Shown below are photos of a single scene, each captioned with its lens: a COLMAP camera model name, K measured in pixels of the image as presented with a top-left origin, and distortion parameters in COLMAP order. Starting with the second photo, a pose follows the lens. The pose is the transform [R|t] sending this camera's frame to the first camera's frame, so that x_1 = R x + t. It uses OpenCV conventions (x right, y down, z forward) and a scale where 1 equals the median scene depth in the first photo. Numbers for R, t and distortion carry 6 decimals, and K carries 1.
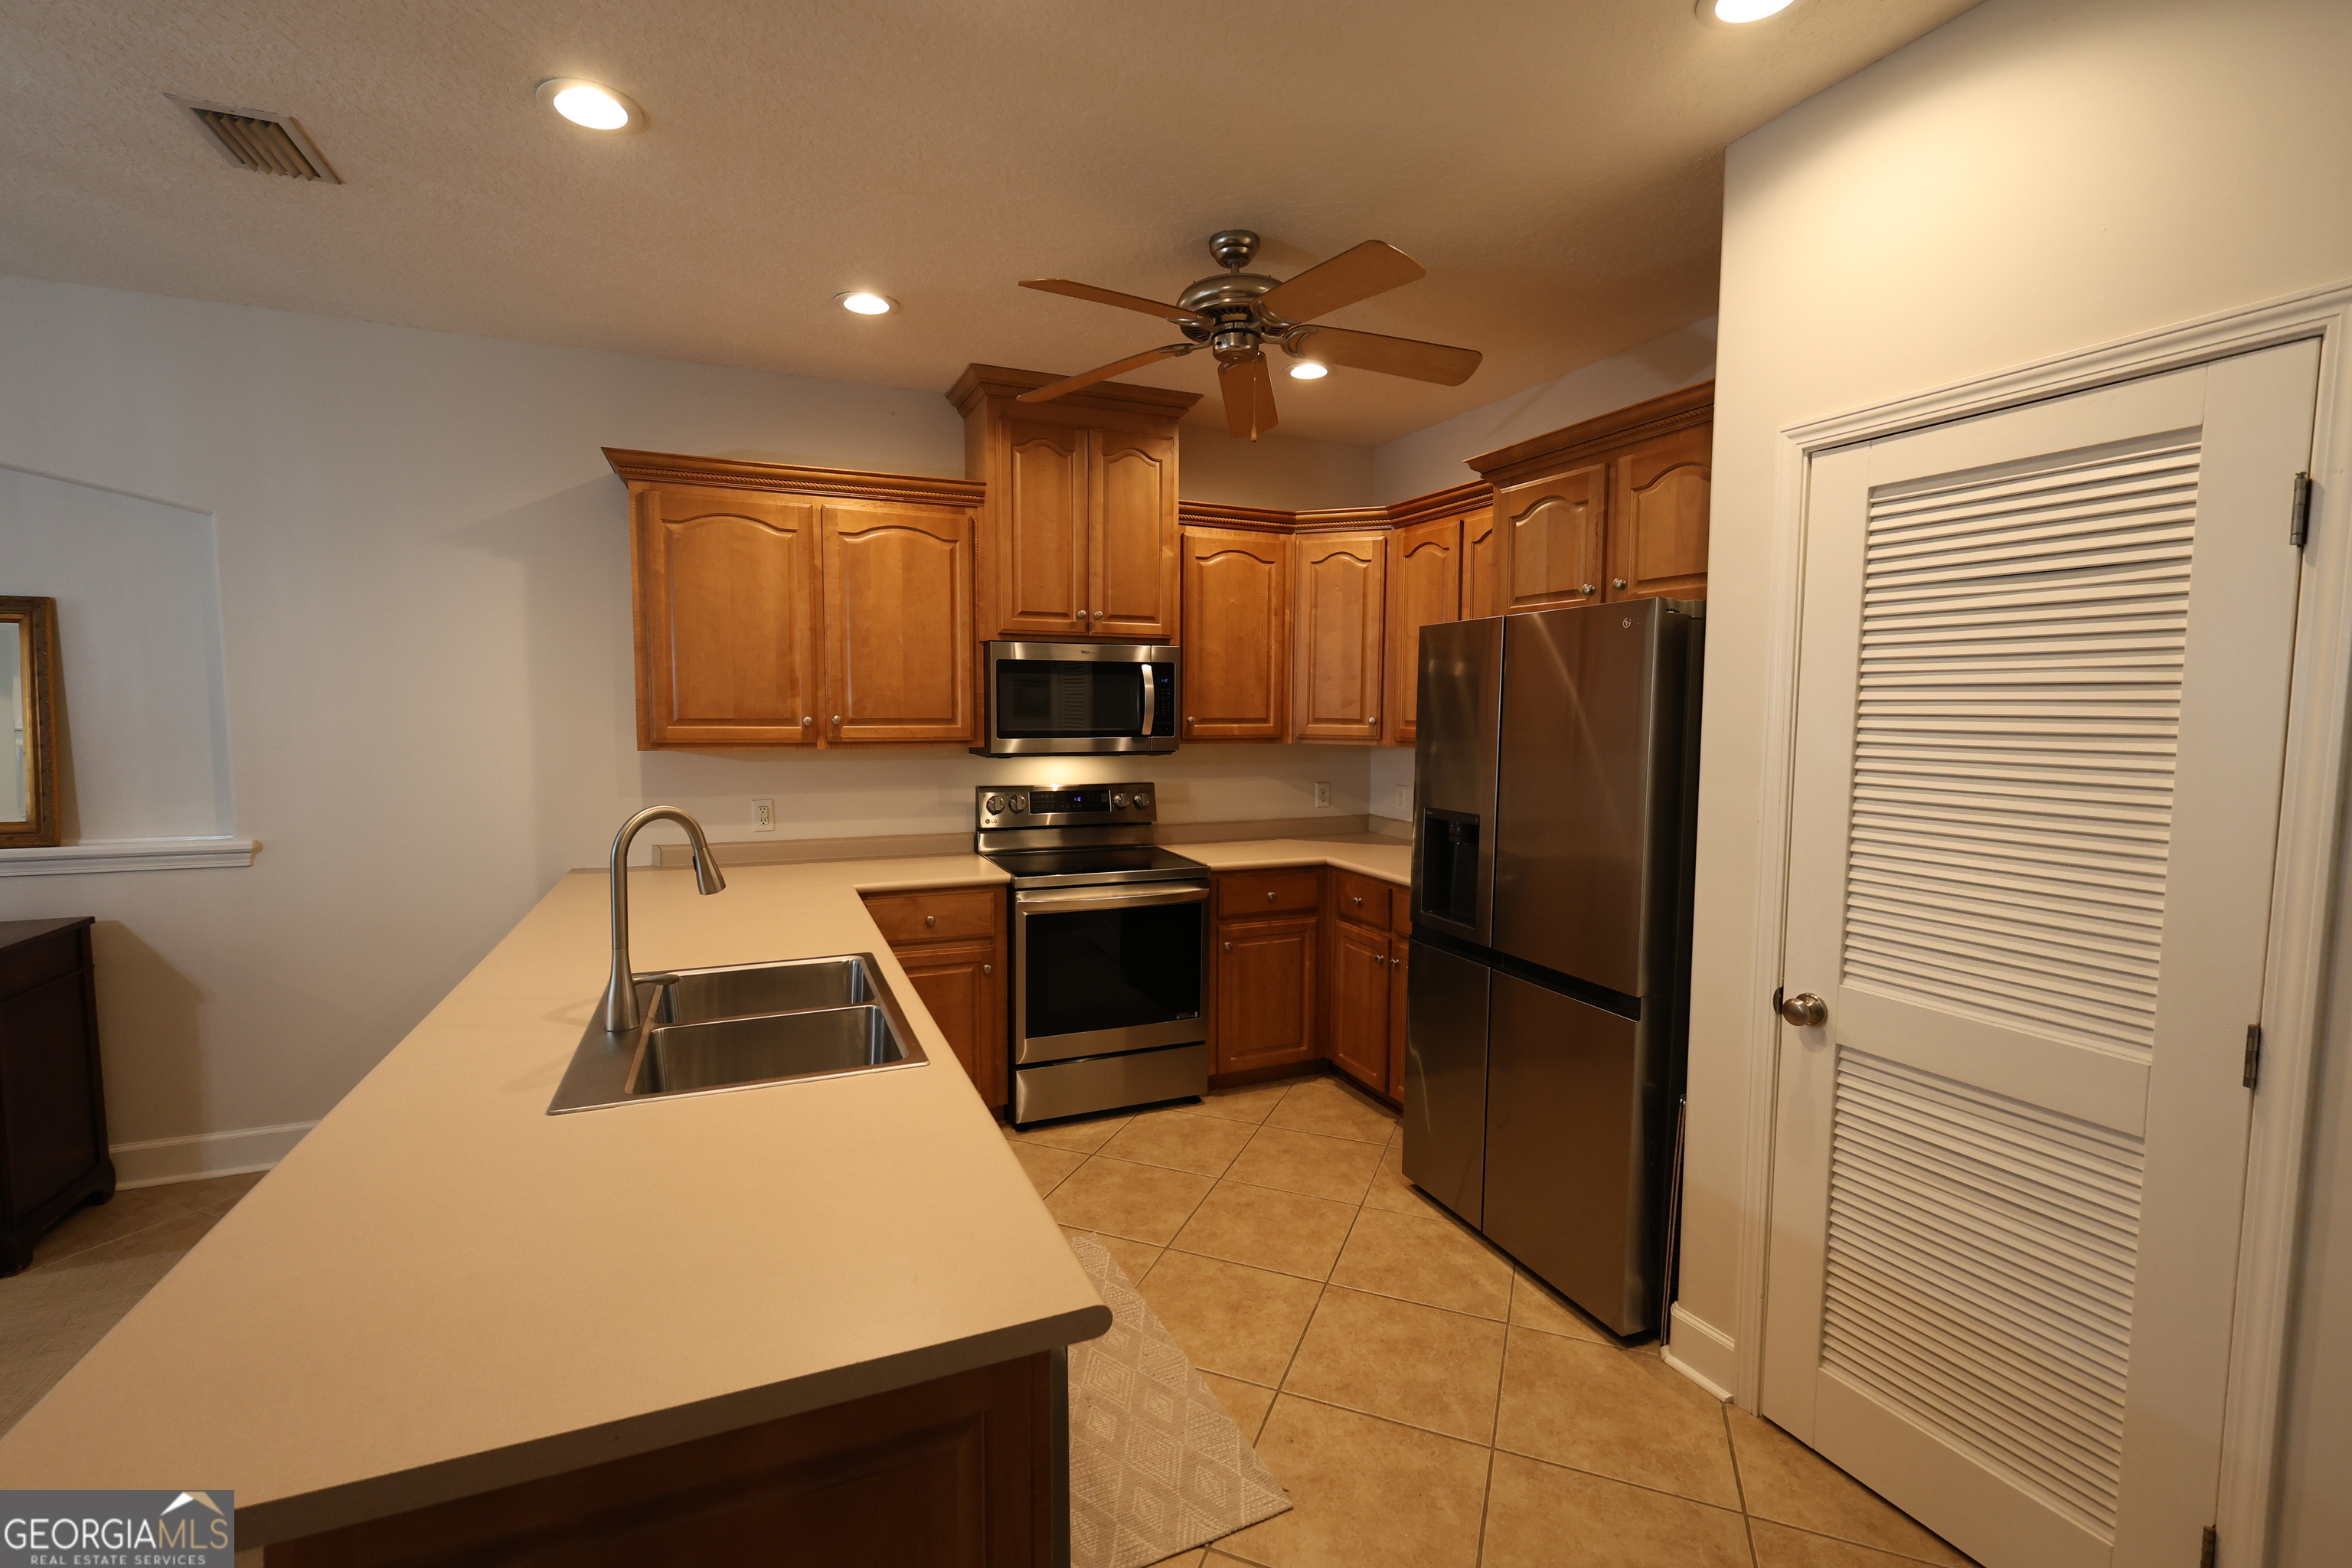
lens RADIAL K [[1019.1, 0, 1174.3], [0, 1019.1, 781.7], [0, 0, 1]] dist [0.005451, -0.001212]
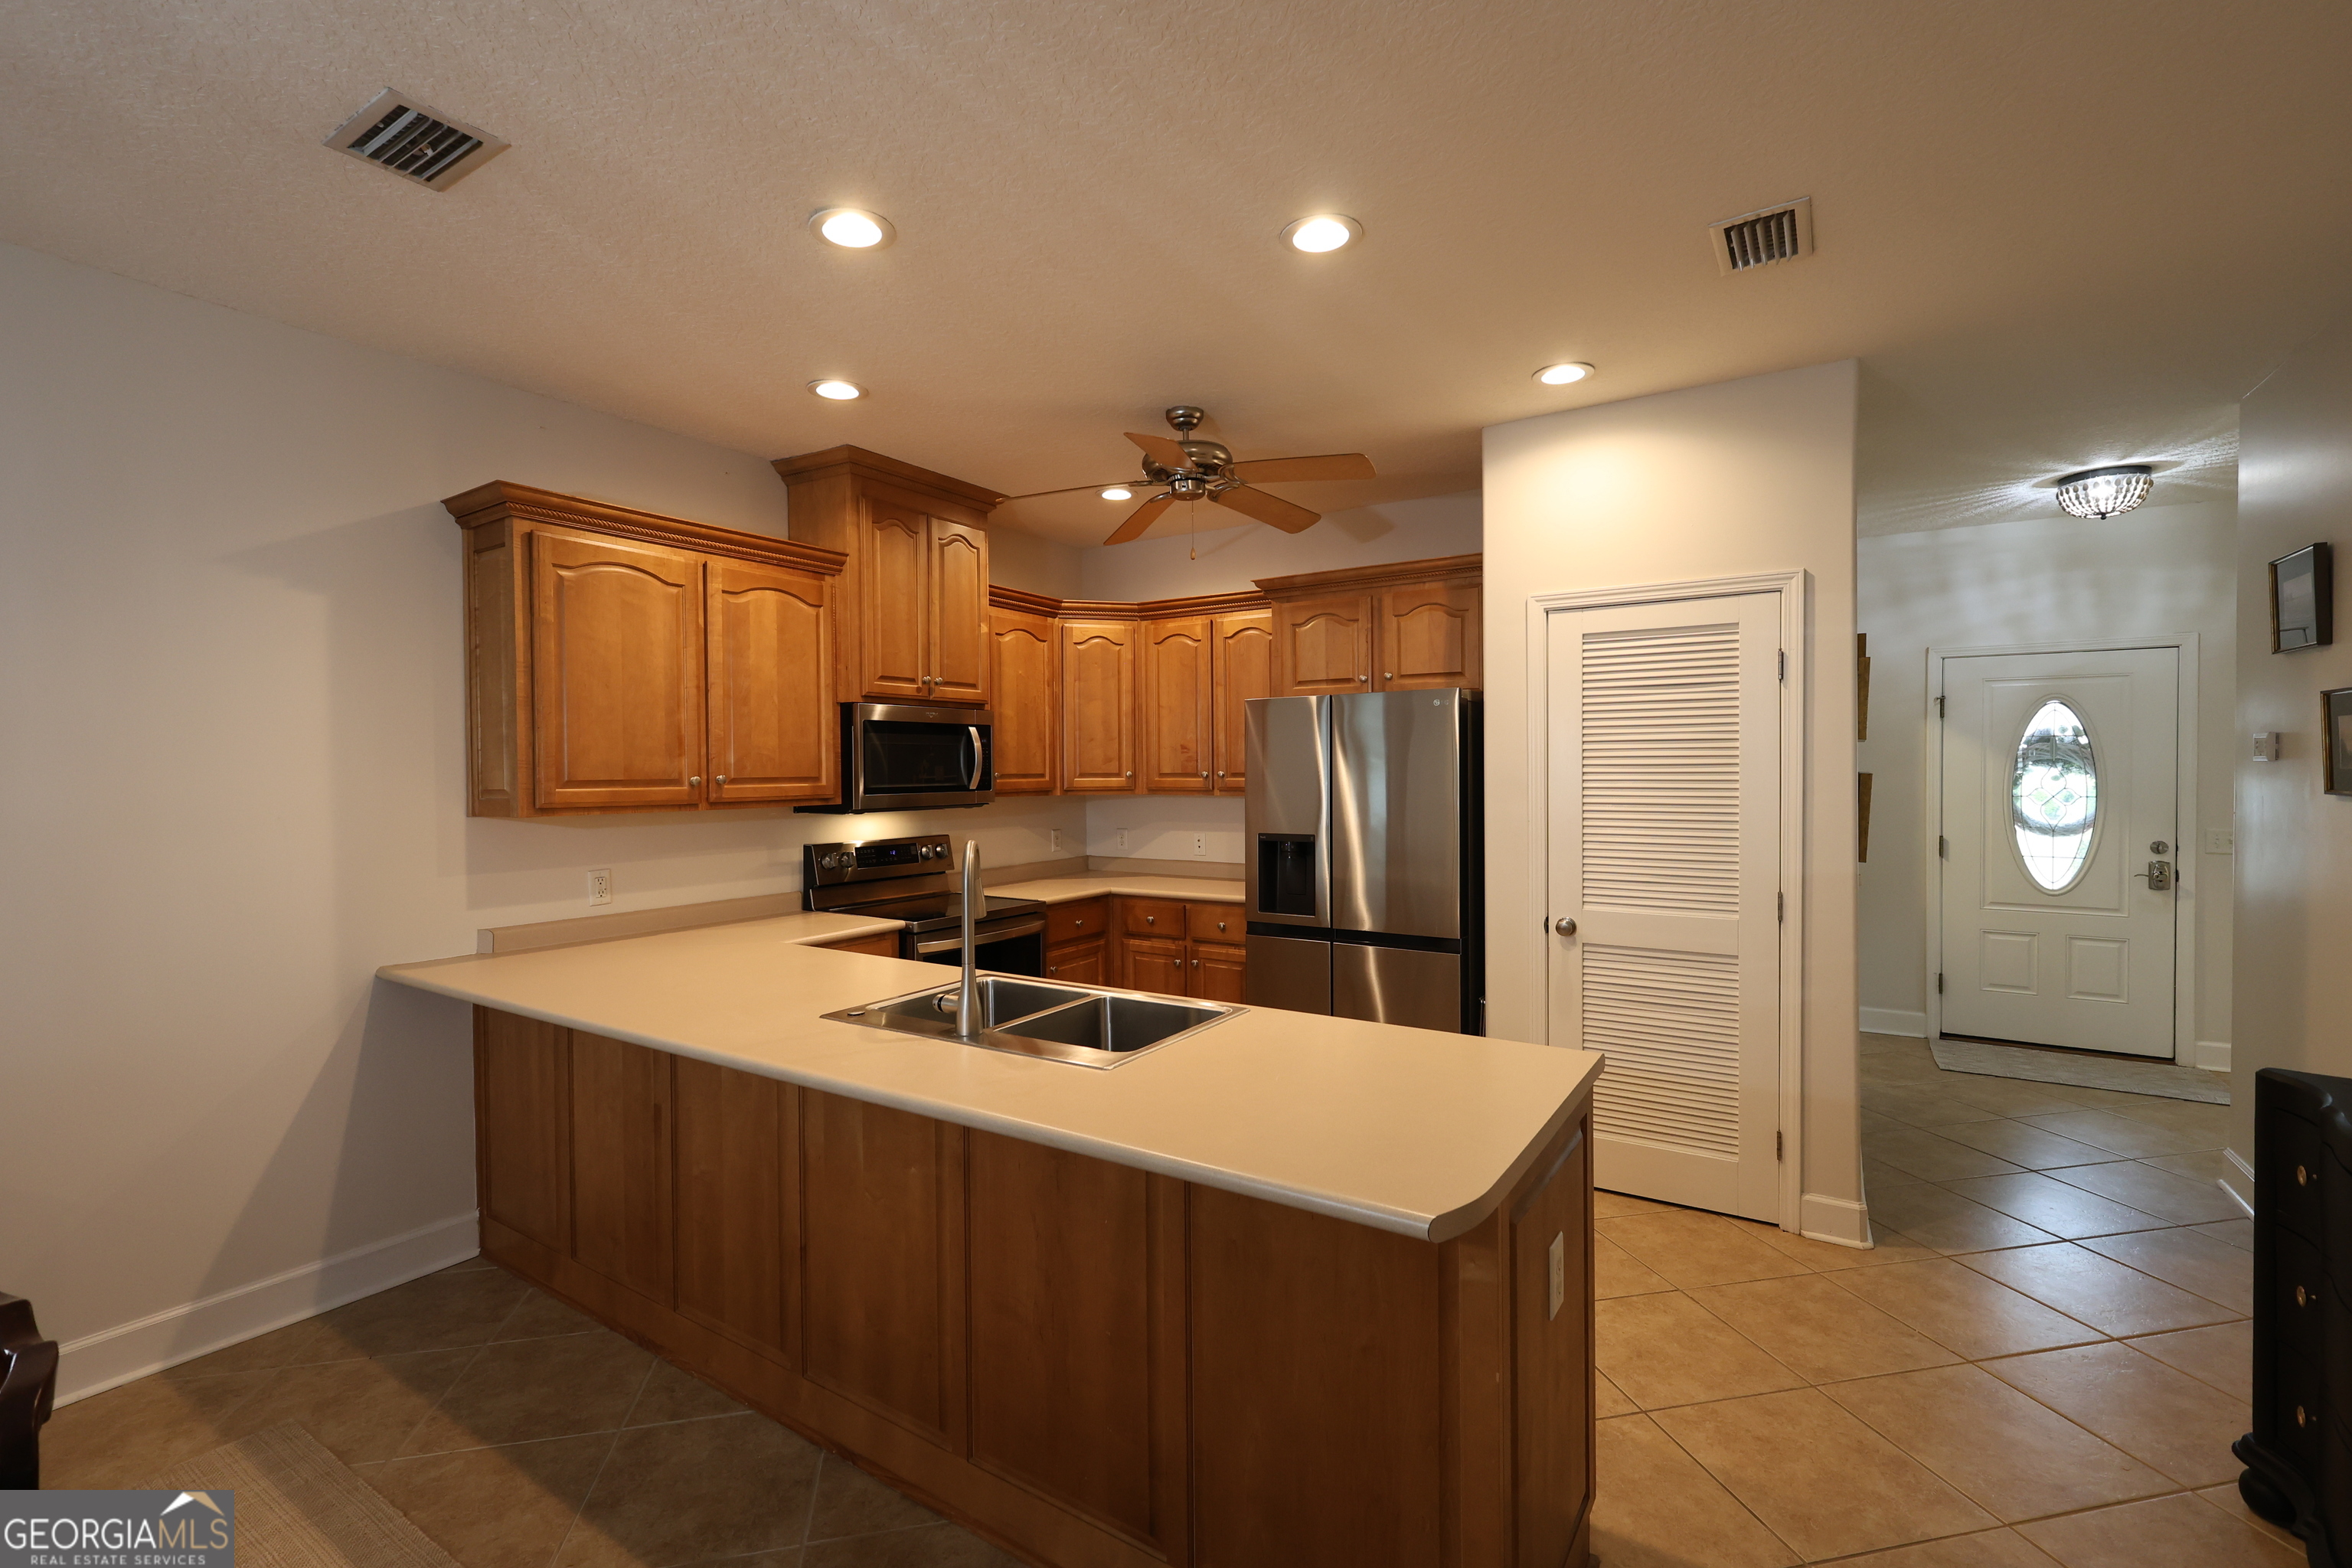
lens RADIAL K [[1019.1, 0, 1174.3], [0, 1019.1, 781.7], [0, 0, 1]] dist [0.005451, -0.001212]
pose [[0.828419, -0.020637, 0.559728, -0.499497], [0.056733, 0.997273, -0.047197, 0.011391], [-0.557228, 0.070854, 0.827331, -0.046974]]
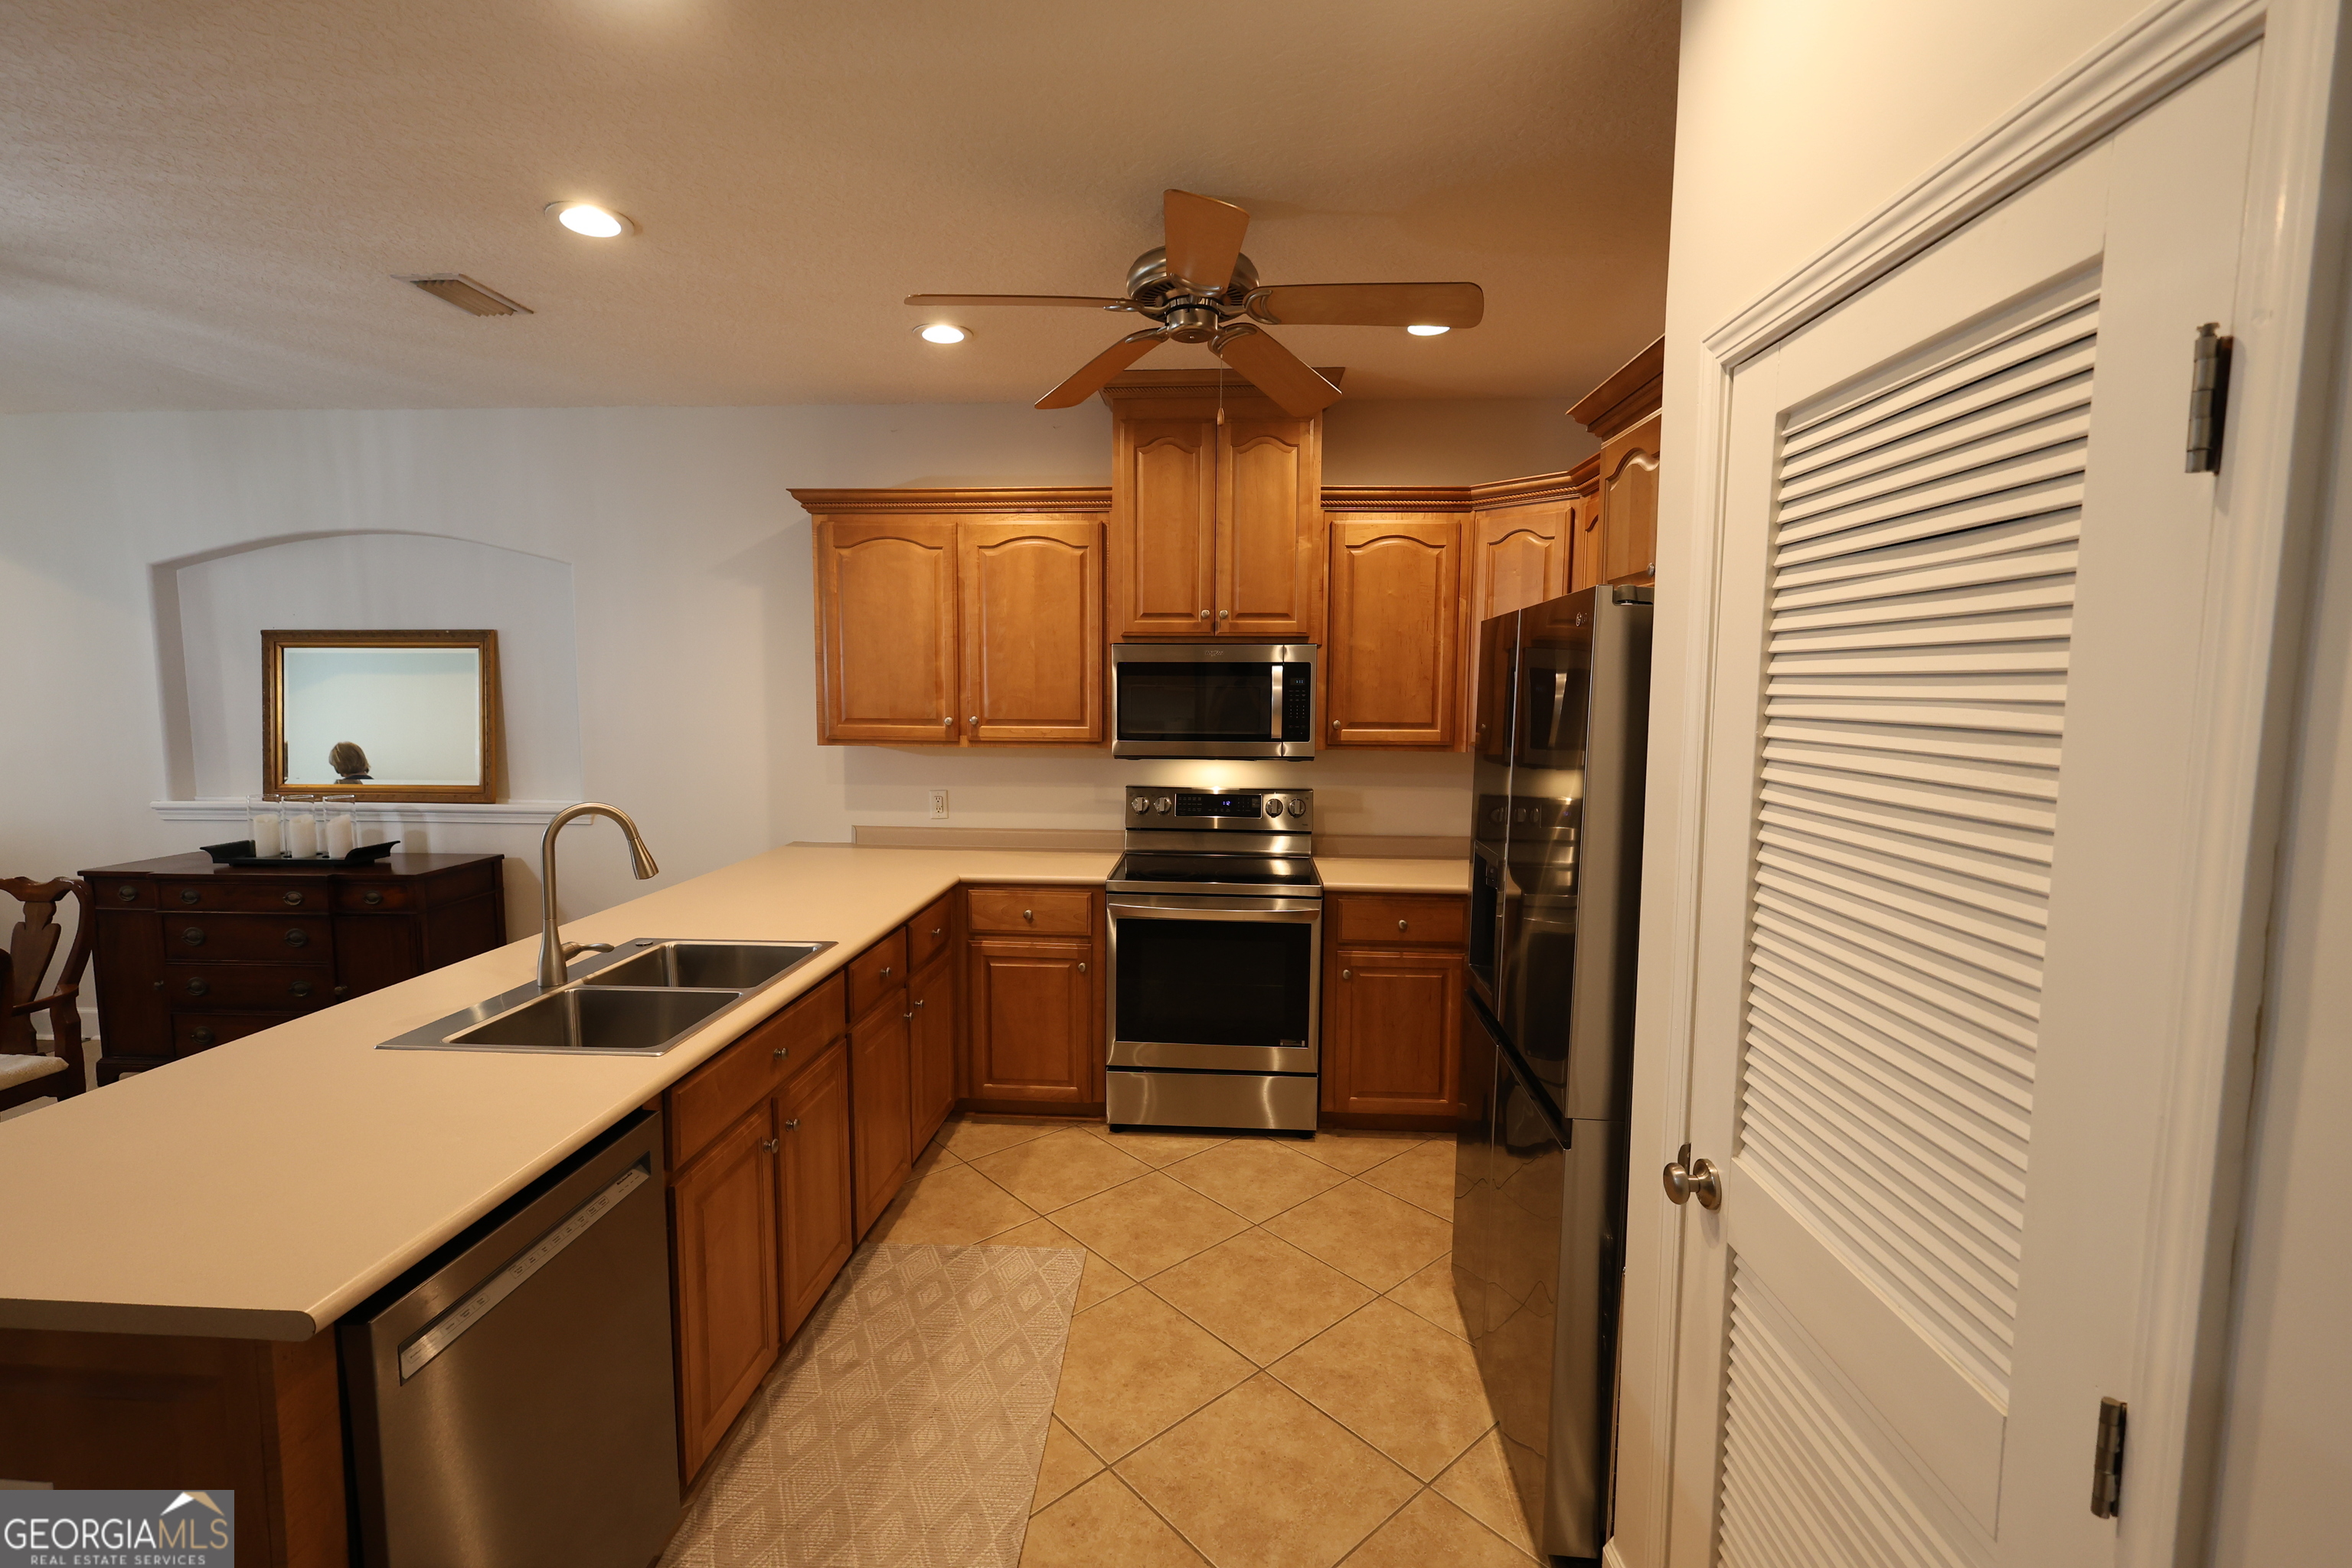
lens RADIAL K [[1019.1, 0, 1174.3], [0, 1019.1, 781.7], [0, 0, 1]] dist [0.005451, -0.001212]
pose [[0.892964, 0.042671, -0.448101, 0.331610], [-0.035771, 0.999075, 0.023856, -0.028247], [0.448705, -0.005274, 0.893664, 0.125646]]
